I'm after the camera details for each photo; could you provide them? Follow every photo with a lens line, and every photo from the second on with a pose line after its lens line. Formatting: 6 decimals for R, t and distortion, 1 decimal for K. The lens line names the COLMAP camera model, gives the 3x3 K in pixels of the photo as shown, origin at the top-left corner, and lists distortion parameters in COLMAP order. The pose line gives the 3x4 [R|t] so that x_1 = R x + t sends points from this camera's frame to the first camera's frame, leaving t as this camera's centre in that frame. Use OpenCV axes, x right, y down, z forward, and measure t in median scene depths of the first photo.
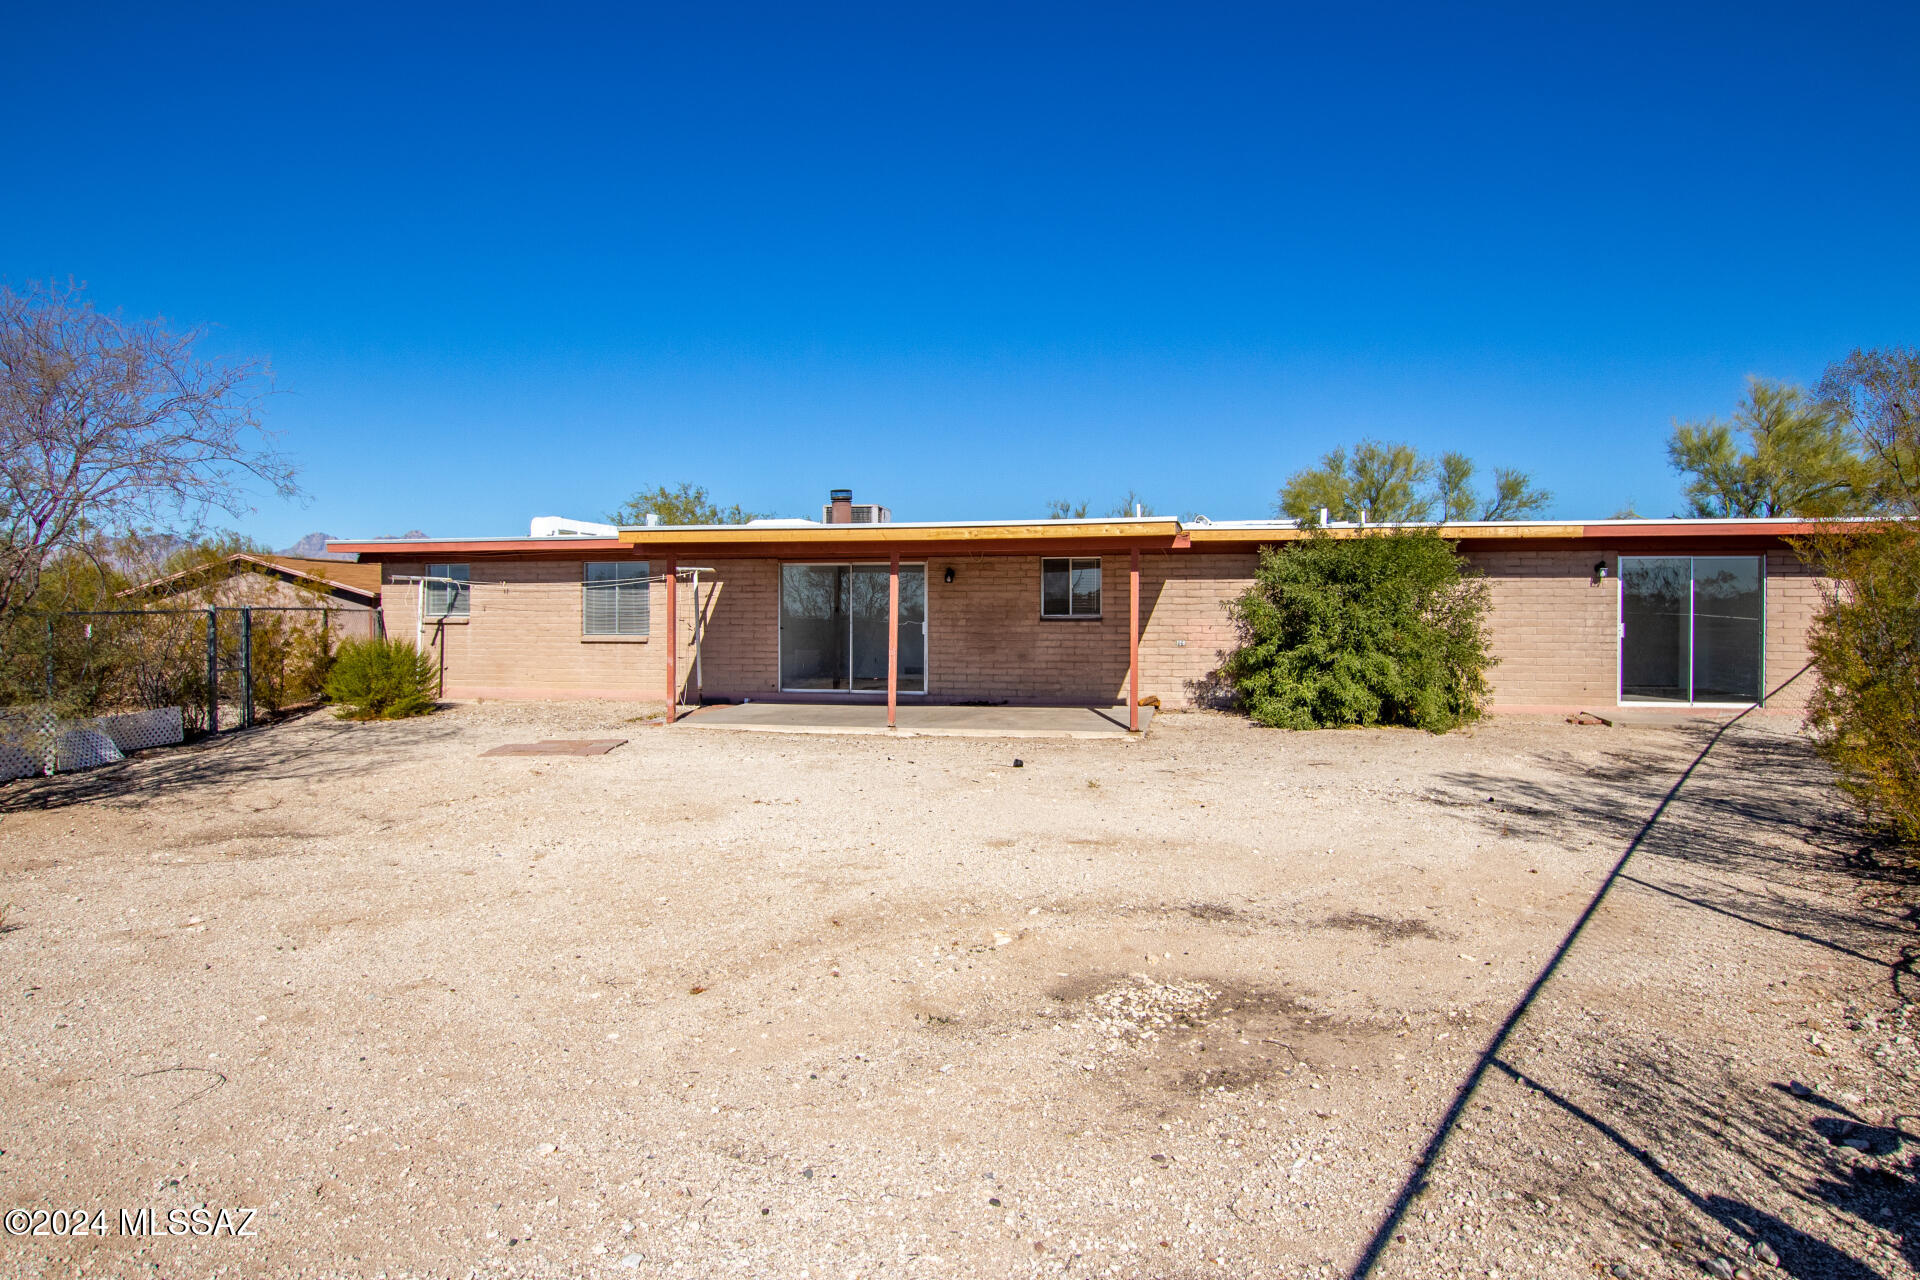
lens RADIAL K [[1013.6, 0, 959.7], [0, 1013.6, 639.2], [0, 0, 1]] dist [-0.000478, 0.000494]
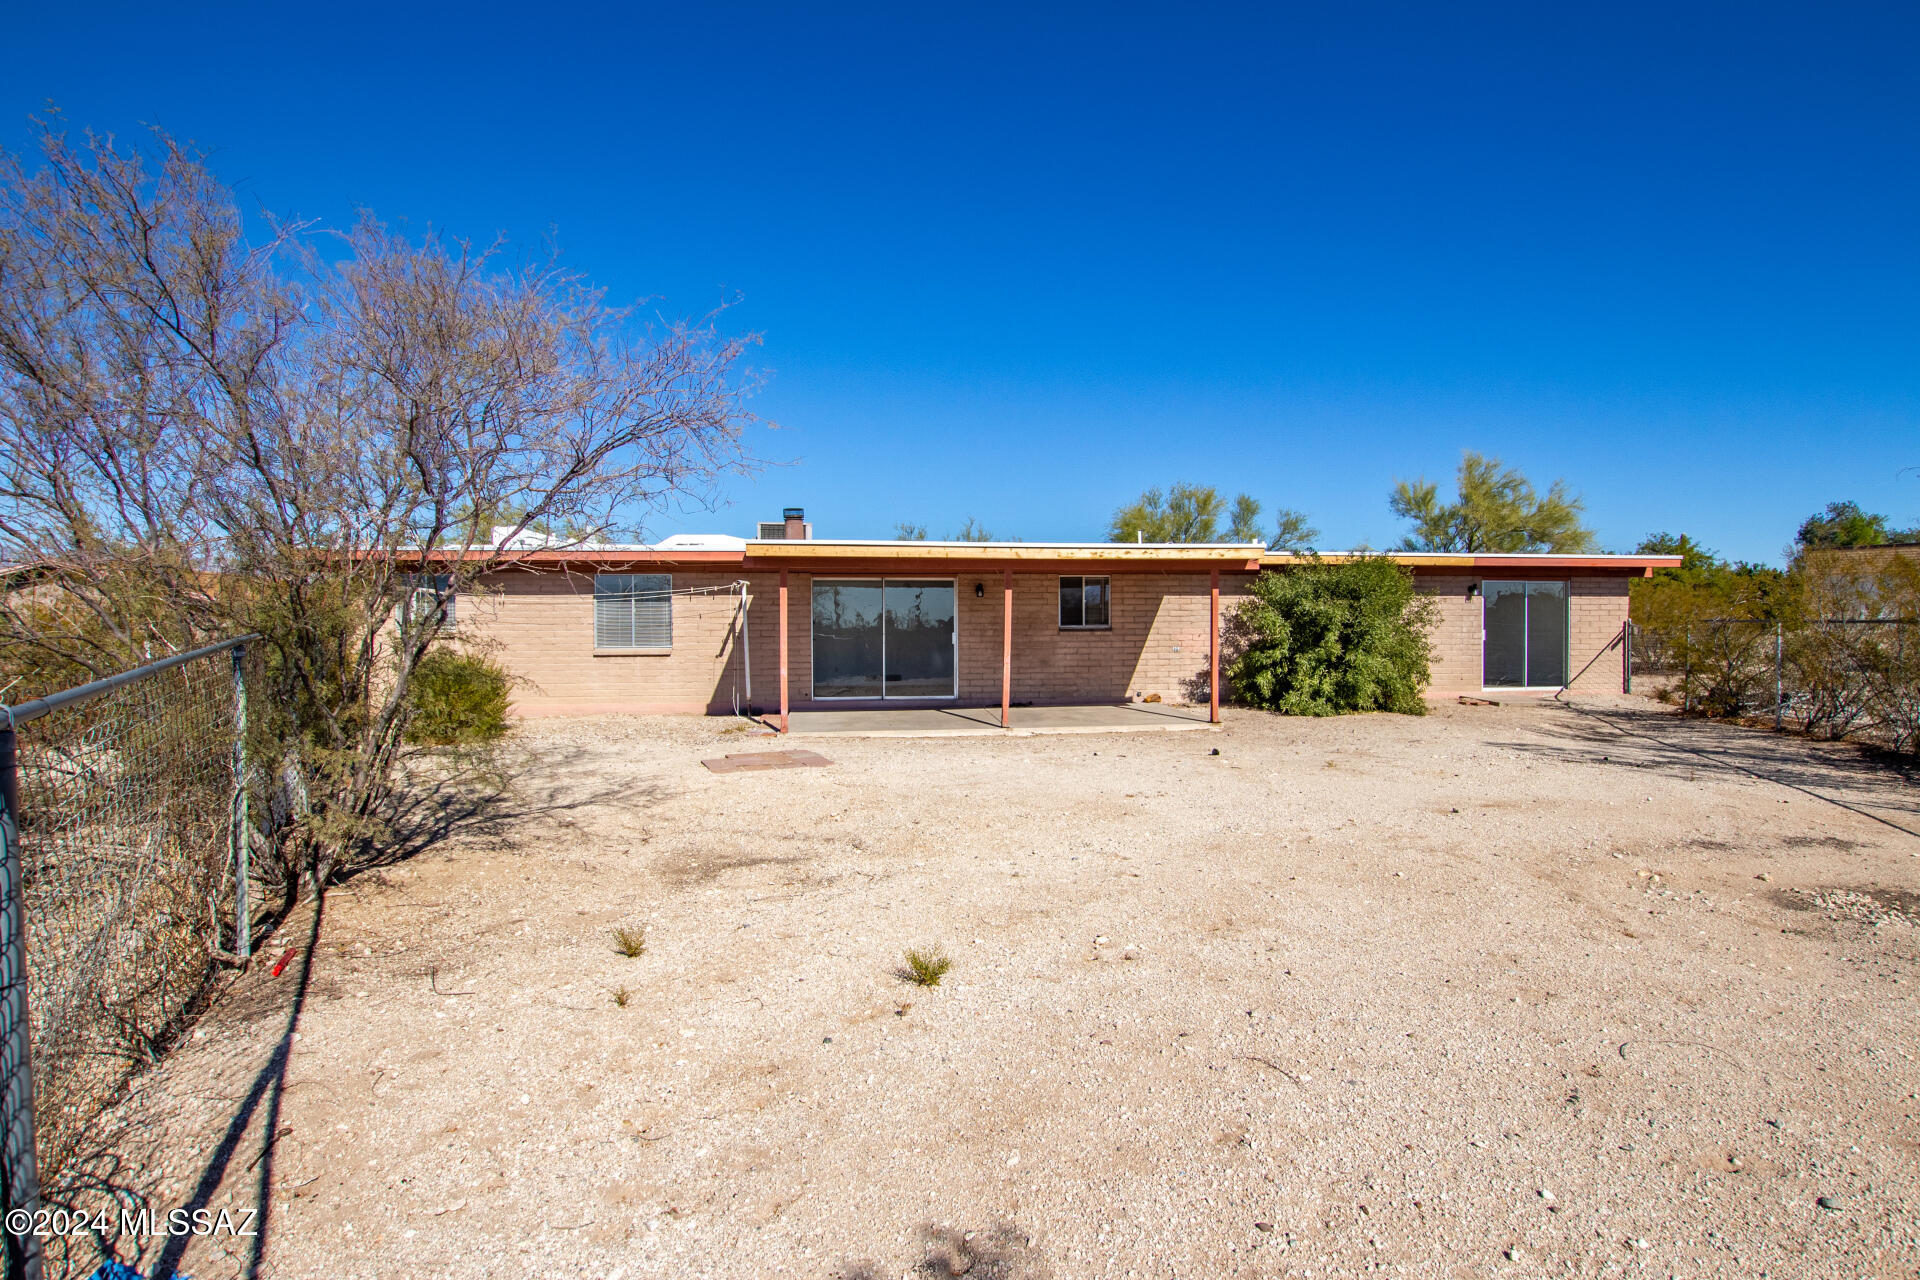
lens RADIAL K [[937.2, 0, 959.3], [0, 937.2, 638.5], [0, 0, 1]] dist [-0.002215, -0.000776]
pose [[0.948268, -0.008388, 0.317360, -0.370588], [0.012368, 0.999868, -0.010527, 0.000205], [-0.317230, 0.013908, 0.948247, 0.035468]]
